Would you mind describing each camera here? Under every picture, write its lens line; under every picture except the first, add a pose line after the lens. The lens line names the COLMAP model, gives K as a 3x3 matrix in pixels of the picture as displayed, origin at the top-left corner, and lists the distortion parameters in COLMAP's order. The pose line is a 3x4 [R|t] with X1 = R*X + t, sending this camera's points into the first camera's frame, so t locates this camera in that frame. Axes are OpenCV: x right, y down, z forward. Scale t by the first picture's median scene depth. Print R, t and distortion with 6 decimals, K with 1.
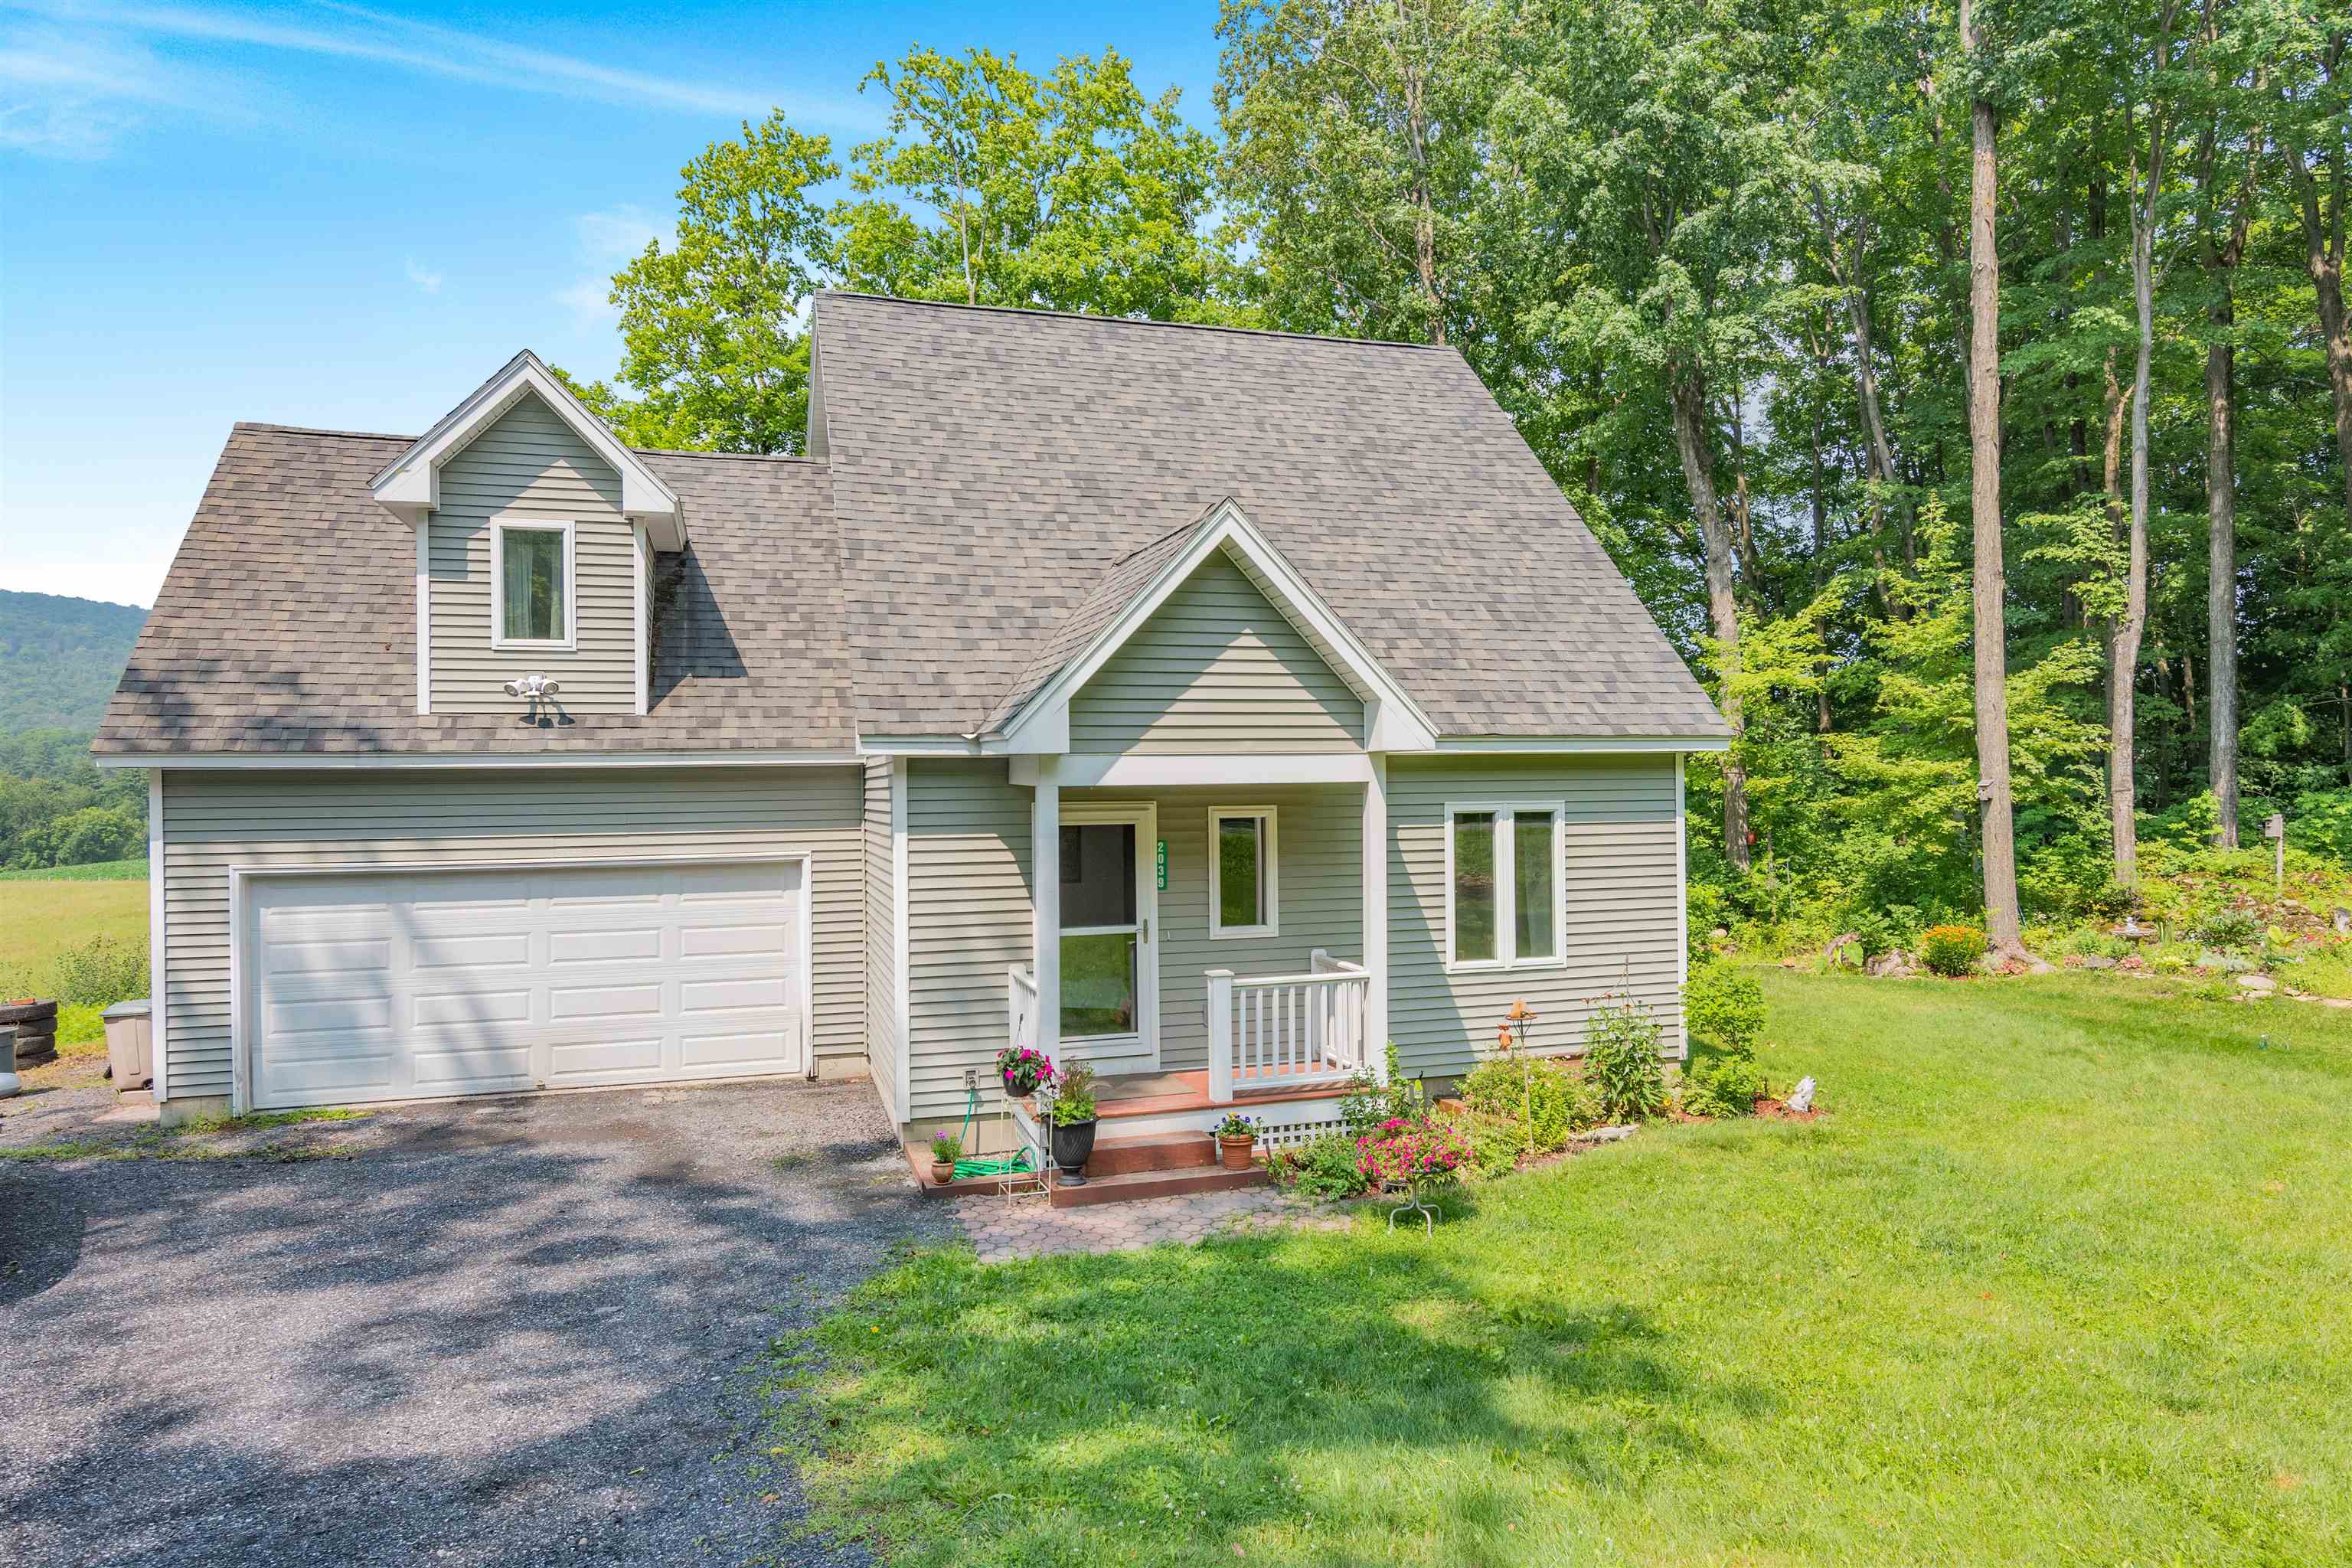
lens RADIAL K [[1417.4, 0, 1178.2], [0, 1417.4, 781.3], [0, 0, 1]] dist [0.001589, 0.001798]
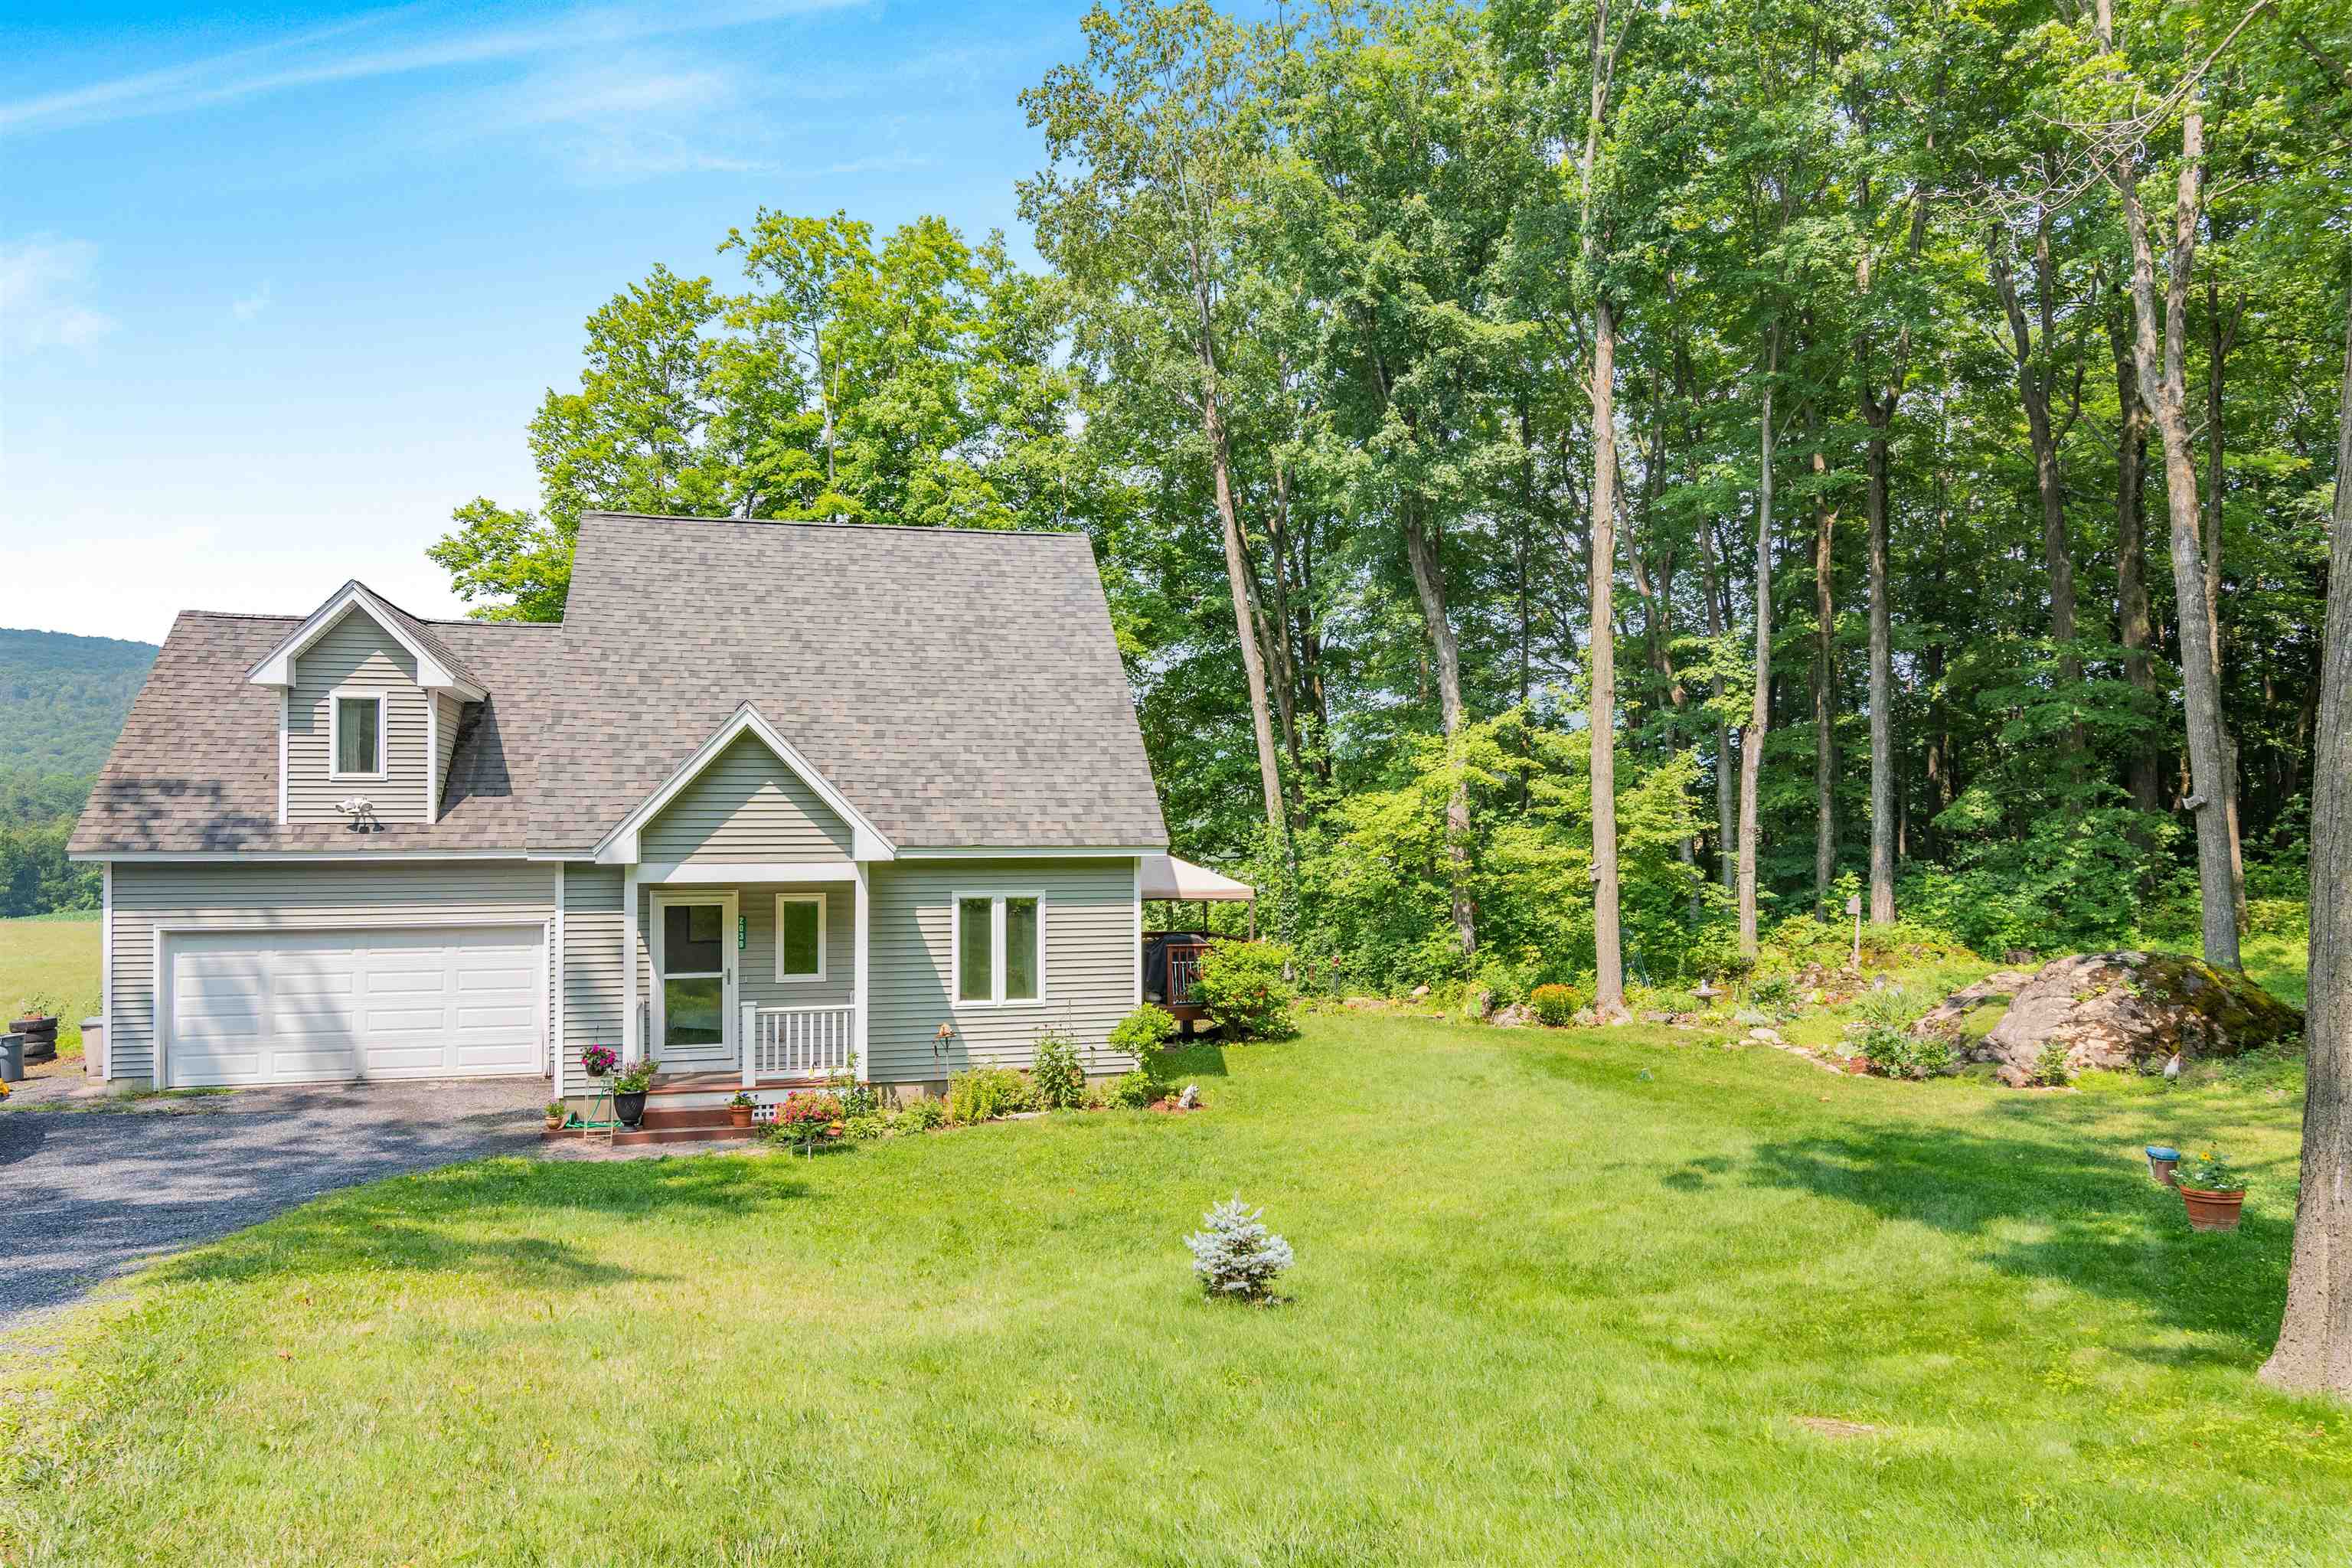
lens RADIAL K [[1417.4, 0, 1085.9], [0, 1417.4, 818.5], [0, 0, 1]] dist [0.001589, 0.001798]
pose [[0.997673, 0.006828, -0.067843, 0.403122], [-0.007583, 0.999912, -0.010880, -0.042855], [0.067763, 0.011369, 0.997637, -0.420934]]
